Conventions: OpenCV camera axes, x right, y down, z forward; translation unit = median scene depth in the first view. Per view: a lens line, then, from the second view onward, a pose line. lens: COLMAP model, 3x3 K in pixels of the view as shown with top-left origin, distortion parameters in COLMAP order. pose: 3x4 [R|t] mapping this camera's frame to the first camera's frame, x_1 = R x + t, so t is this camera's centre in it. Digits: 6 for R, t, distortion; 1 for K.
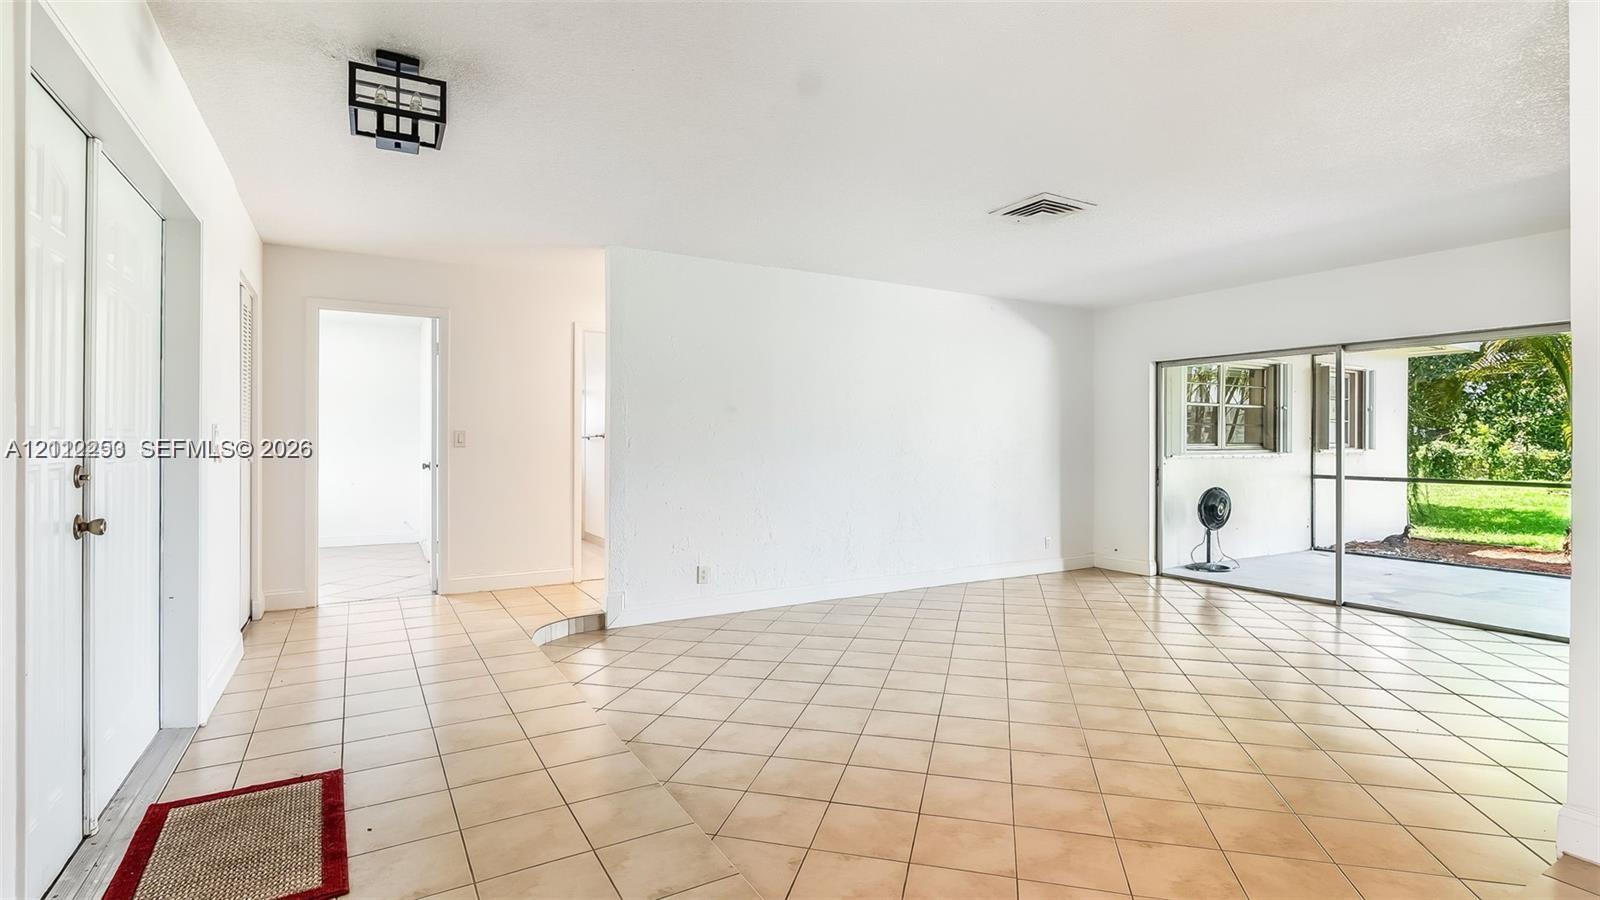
lens RADIAL K [[750.4, 0, 801.5], [0, 750.4, 441.2], [0, 0, 1]] dist [-0.002910, -0.000485]
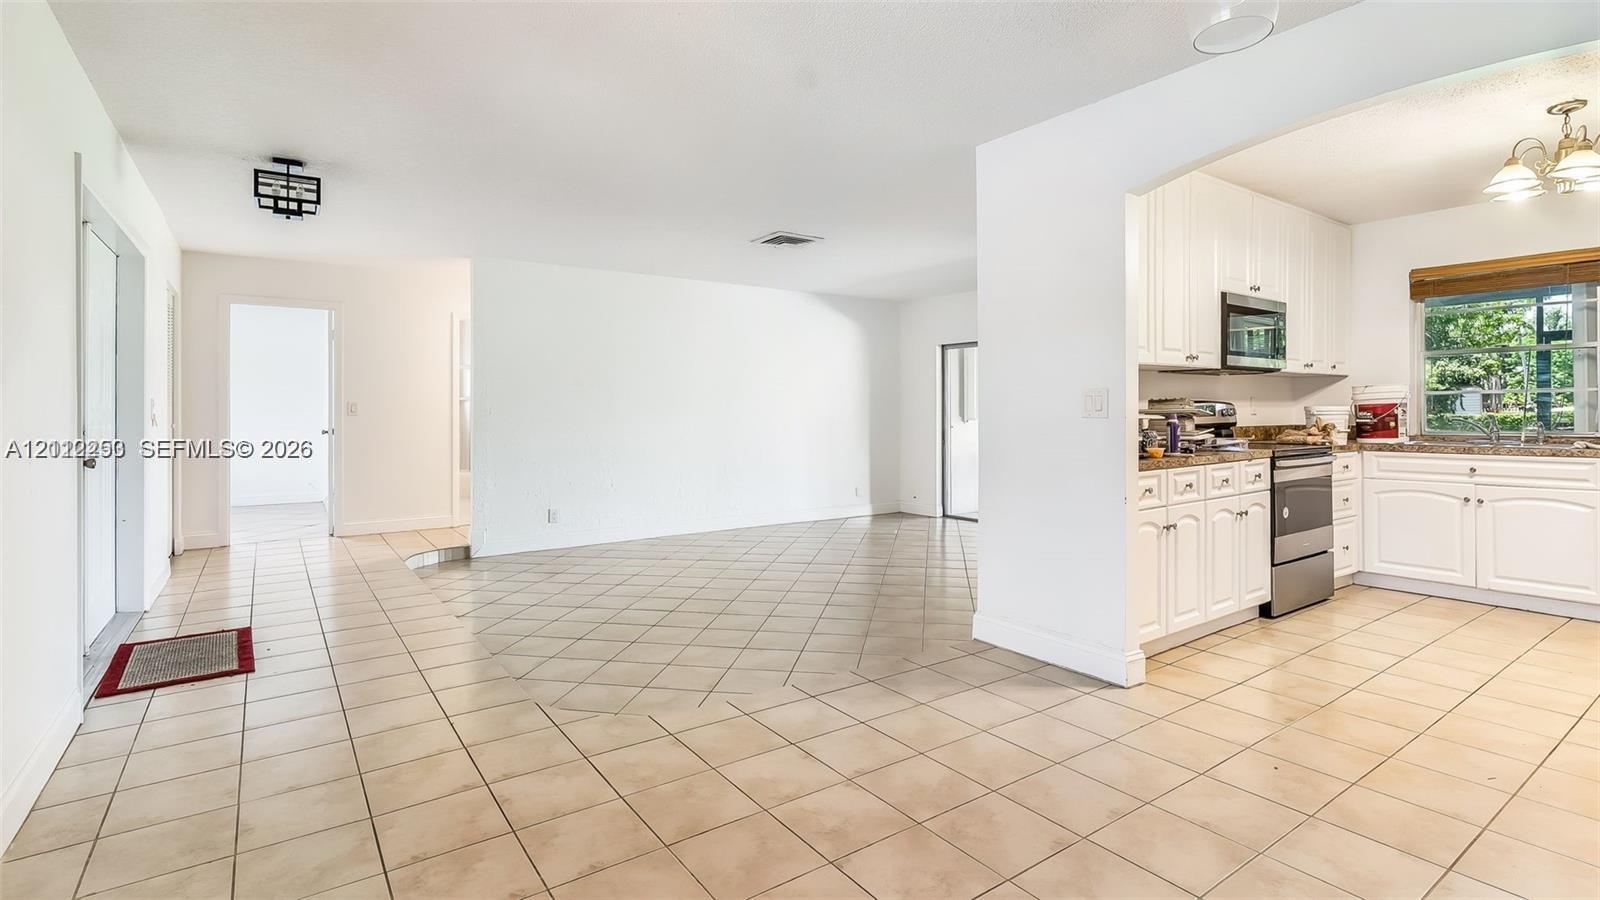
lens RADIAL K [[757.1, 0, 807.0], [0, 757.1, 409.5], [0, 0, 1]] dist [-0.001932, -0.000251]
pose [[0.996349, -0.004397, 0.085261, 0.214477], [0.004590, 0.999987, -0.002074, 0.004084], [-0.085251, 0.002458, 0.996356, -0.351679]]
